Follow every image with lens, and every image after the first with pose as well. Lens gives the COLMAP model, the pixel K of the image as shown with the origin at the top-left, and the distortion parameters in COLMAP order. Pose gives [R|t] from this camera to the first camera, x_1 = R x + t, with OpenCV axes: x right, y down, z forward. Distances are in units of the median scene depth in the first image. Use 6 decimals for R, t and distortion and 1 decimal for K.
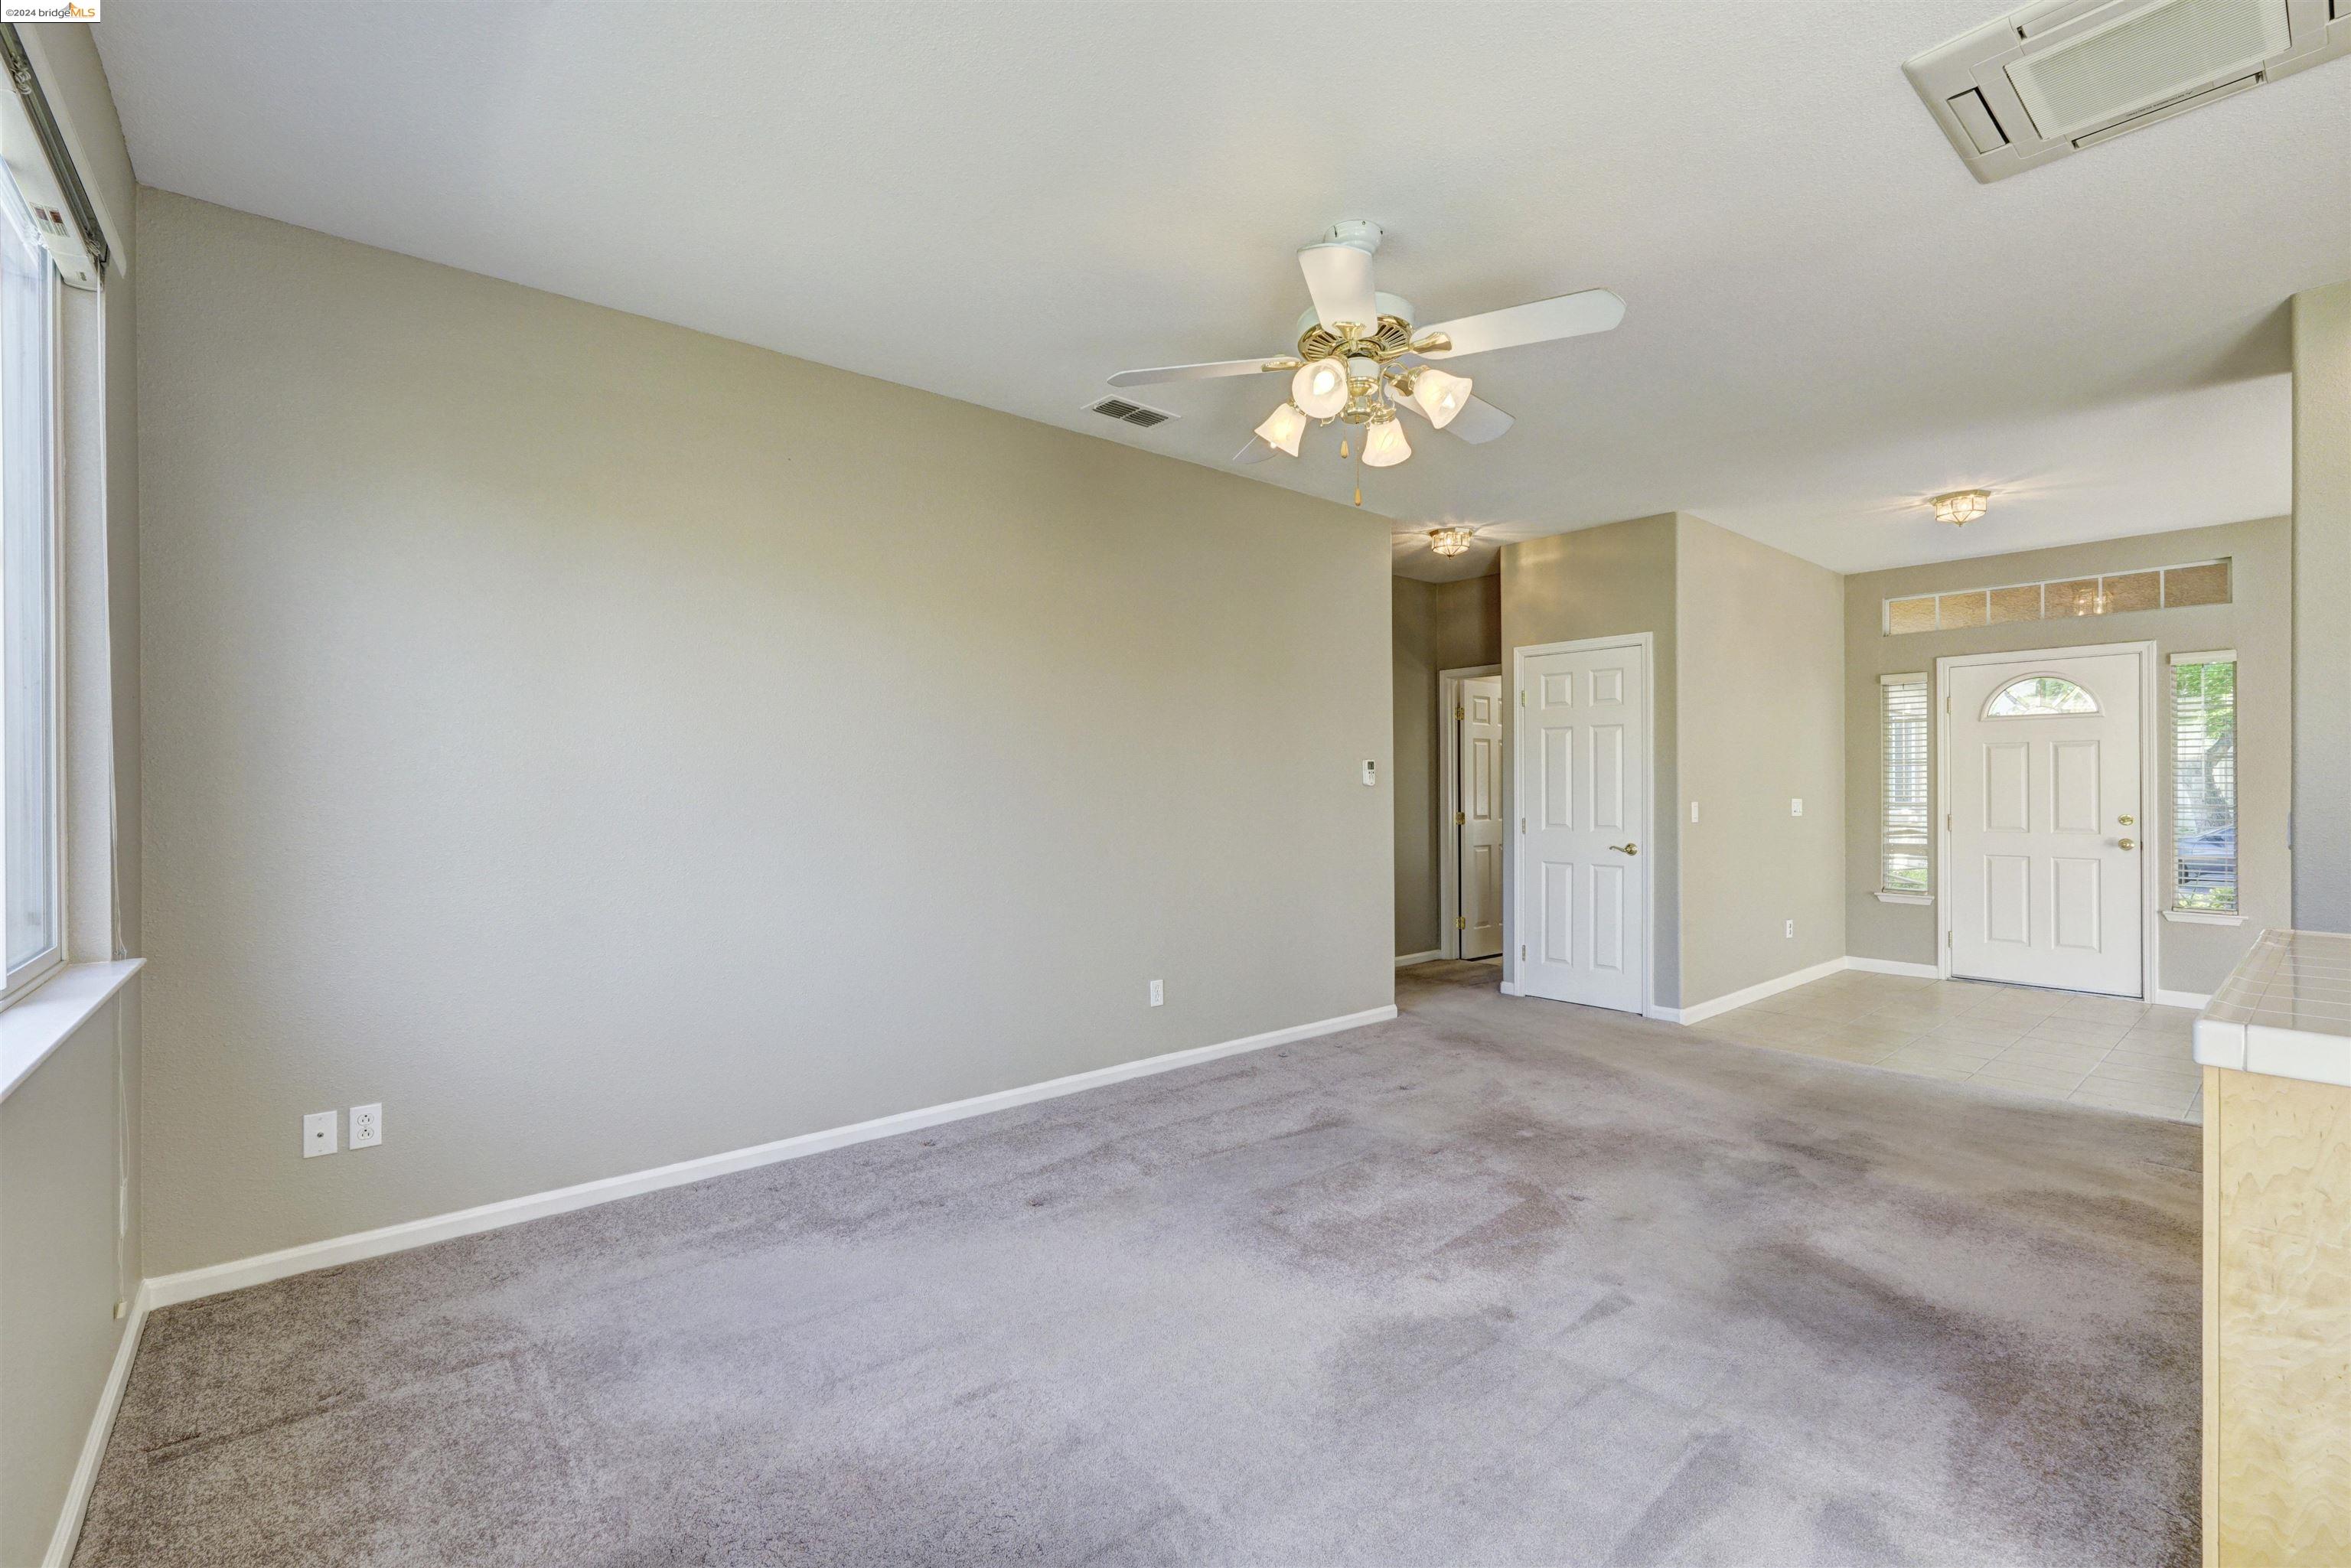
lens RADIAL K [[1026.7, 0, 1177.2], [0, 1026.7, 790.8], [0, 0, 1]] dist [-0.014836, 0.007098]
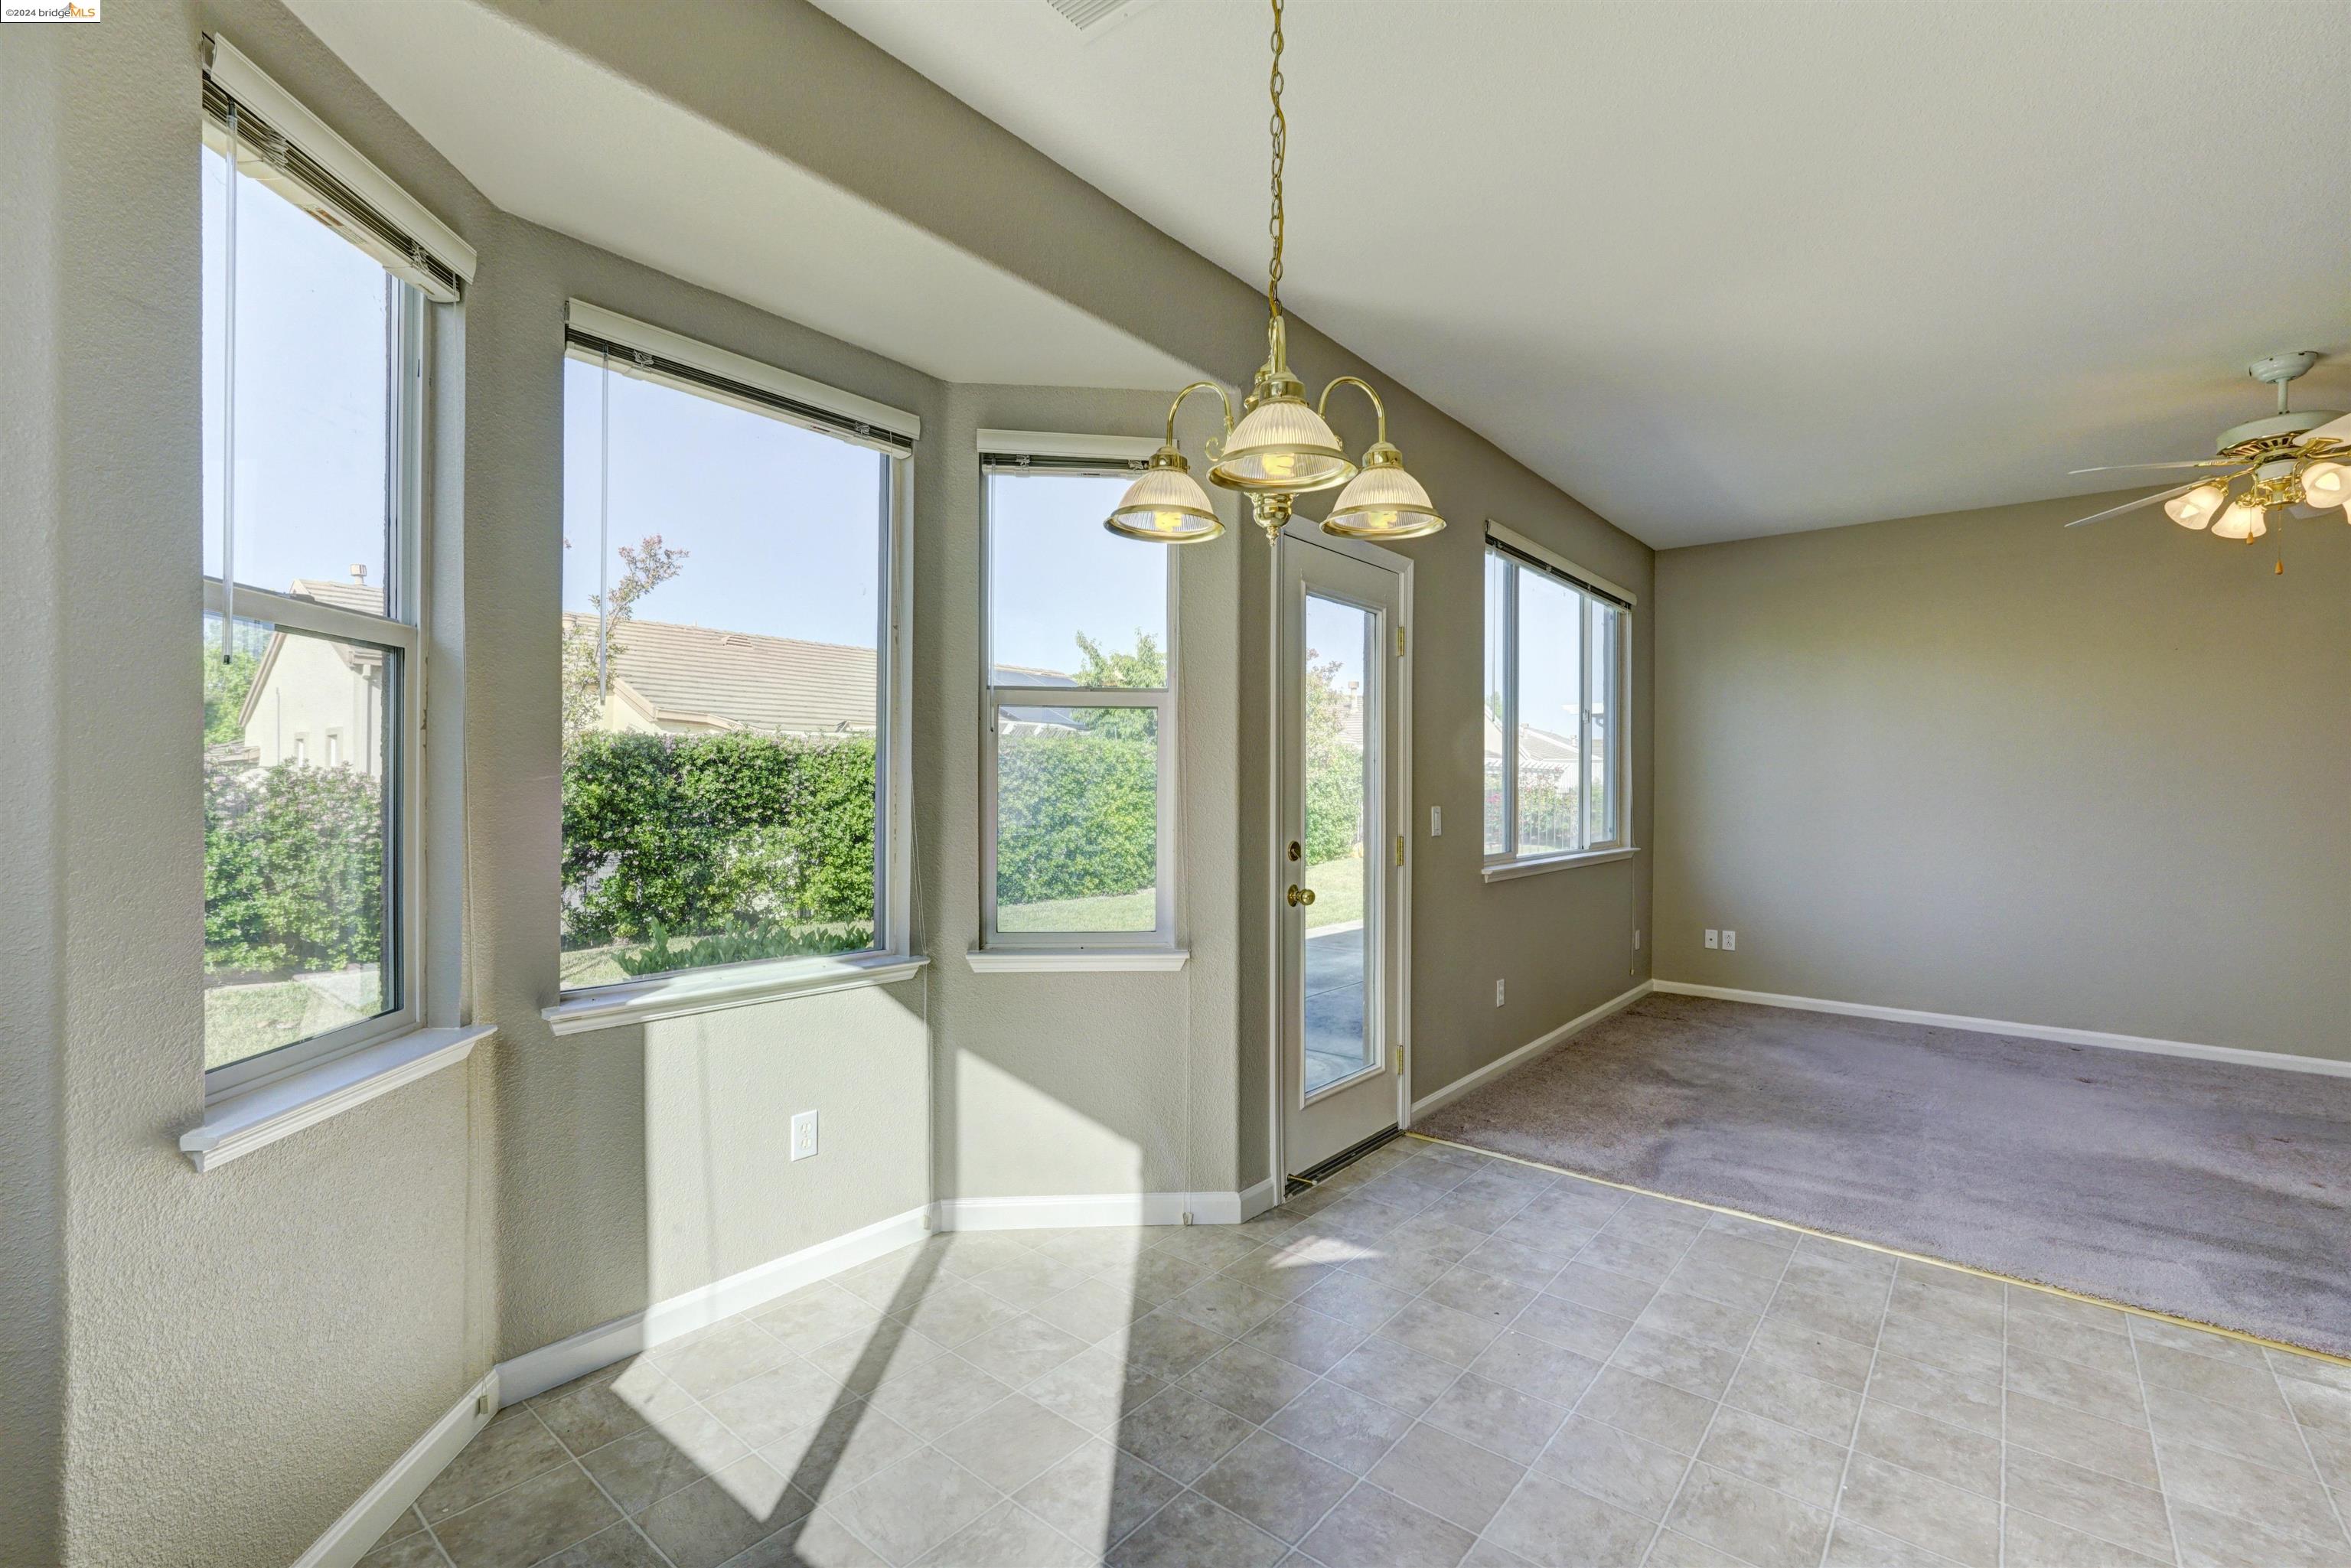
lens RADIAL K [[1026.7, 0, 1175.0], [0, 1026.7, 786.6], [0, 0, 1]] dist [-0.014836, 0.007098]
pose [[0.174591, 0.006899, -0.984617, 0.657554], [-0.012503, 0.999910, 0.004789, -0.000007], [0.984562, 0.011474, 0.174661, -0.320174]]
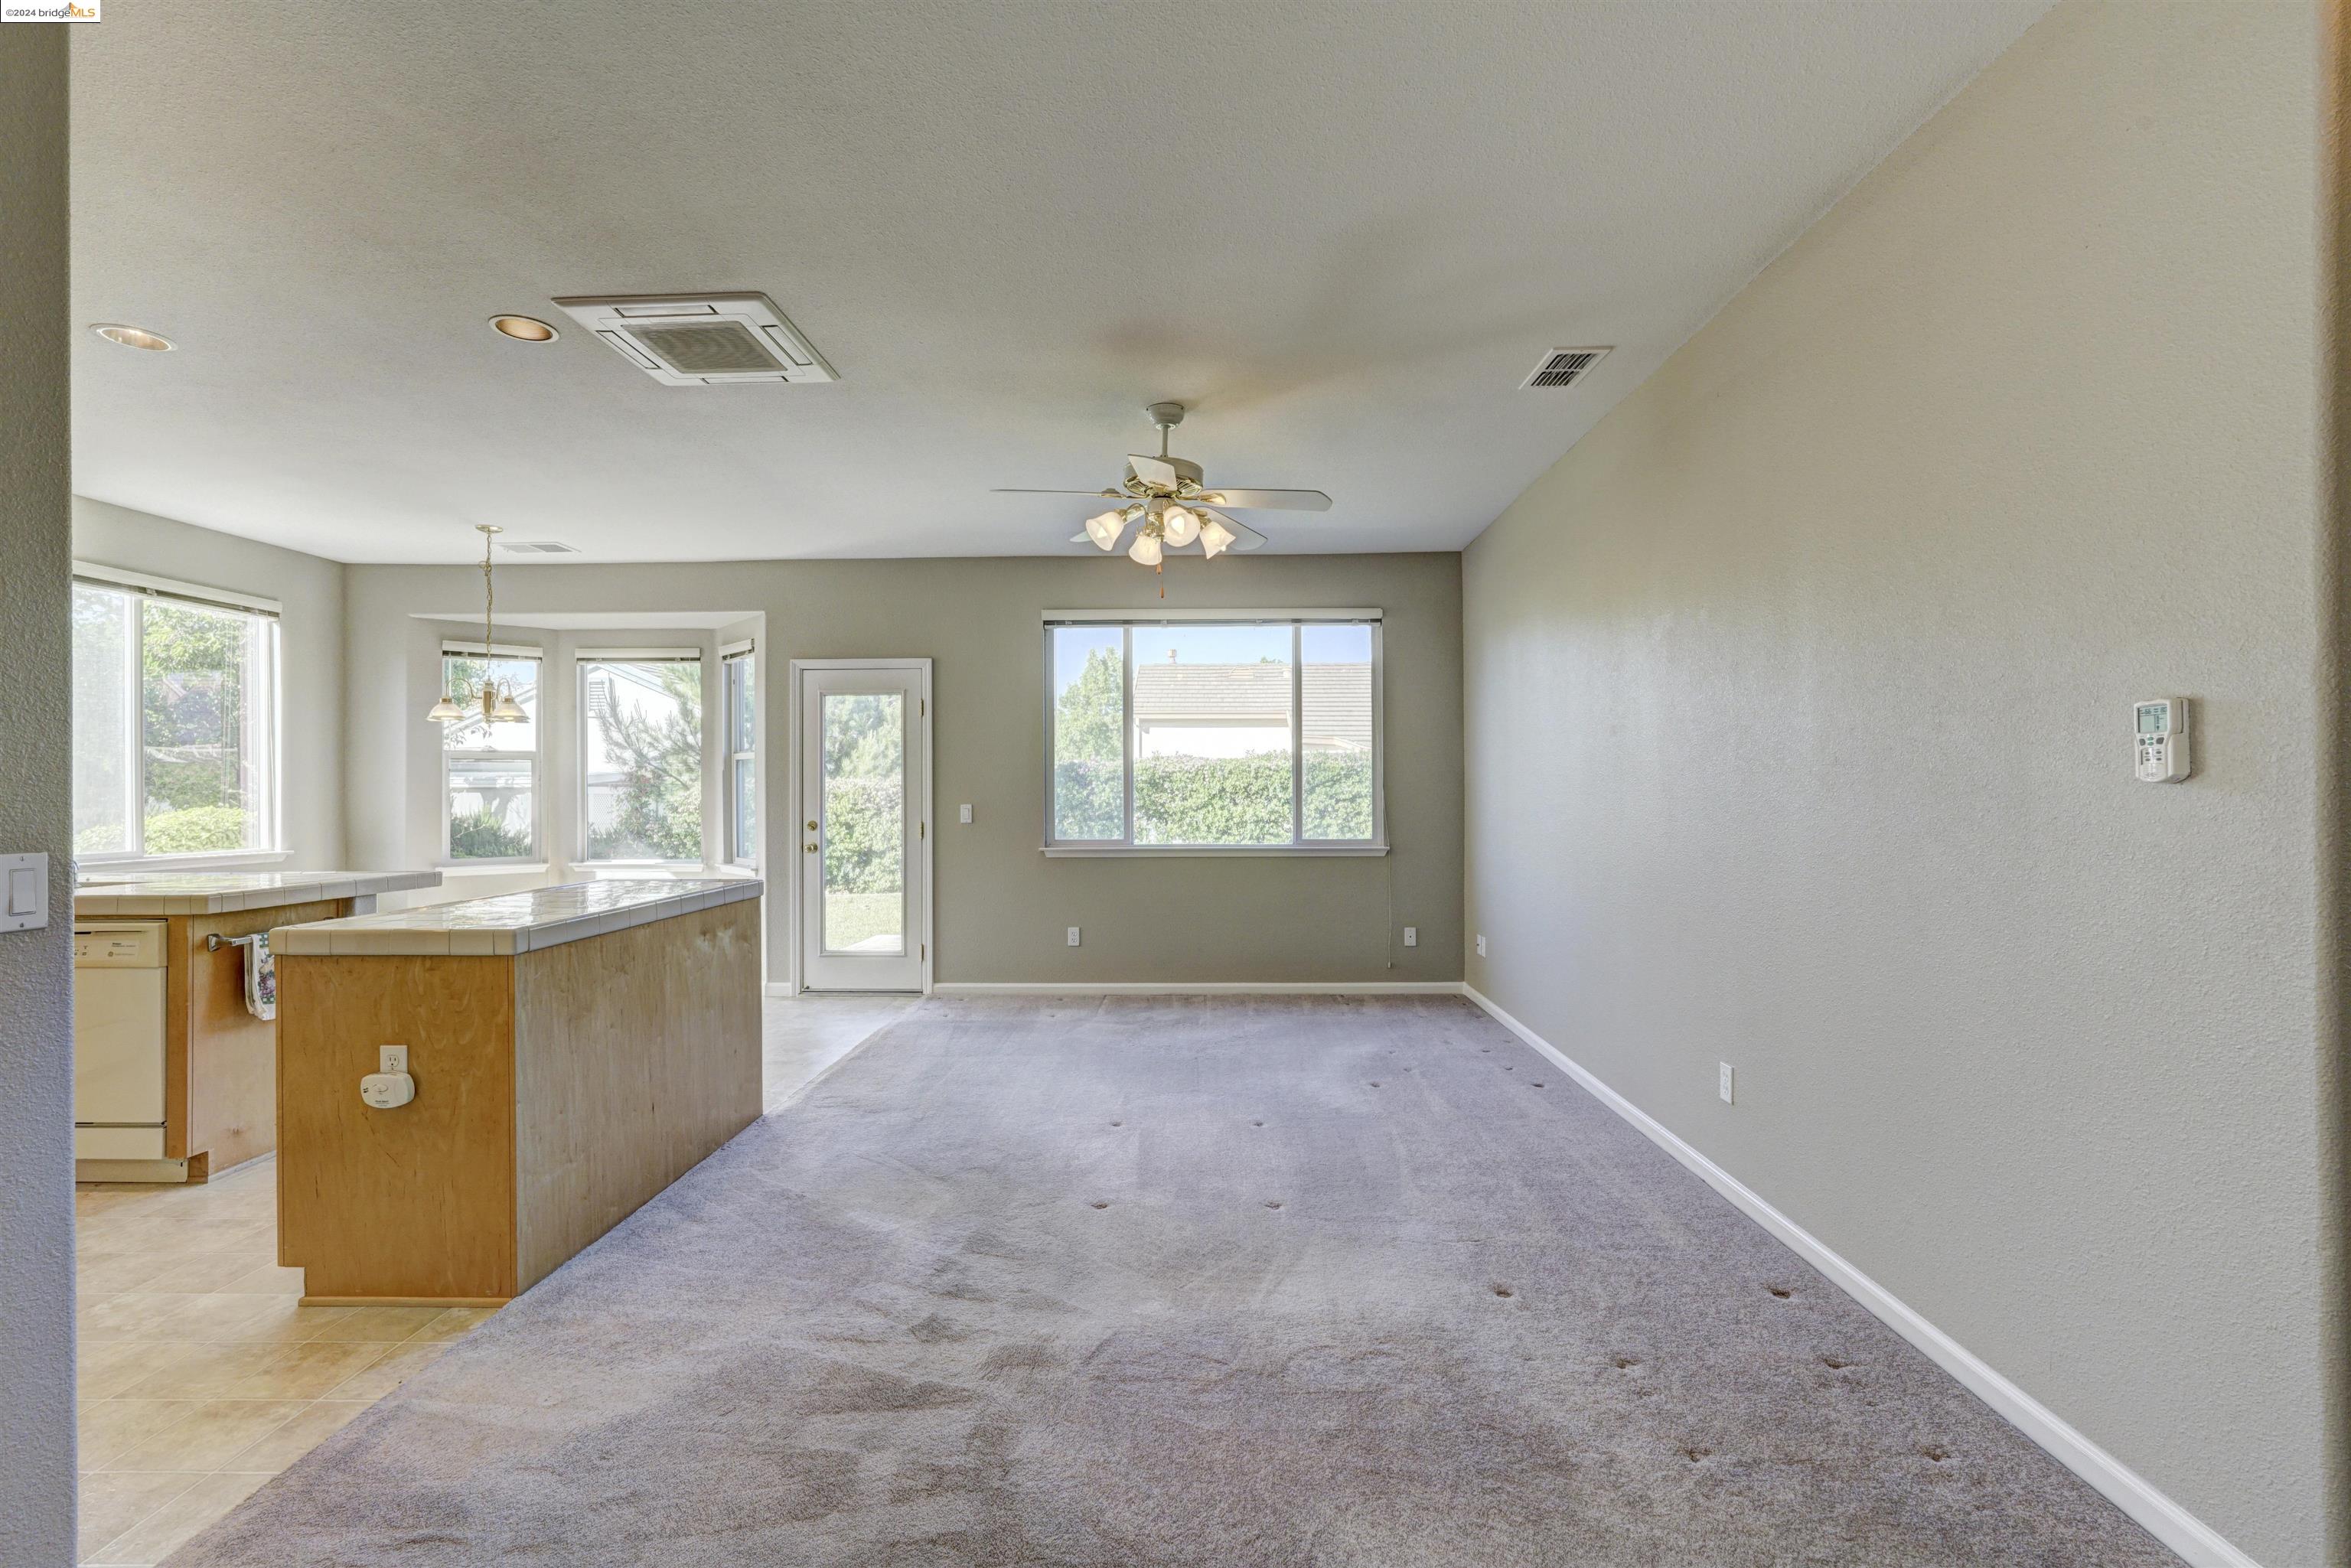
lens RADIAL K [[1026.7, 0, 1174.5], [0, 1026.7, 786.5], [0, 0, 1]] dist [-0.014836, 0.007098]
pose [[-0.668588, 0.003457, -0.743625, 0.692623], [0.003851, 0.999992, 0.001187, -0.006349], [0.743623, -0.002070, -0.668596, 1.099324]]
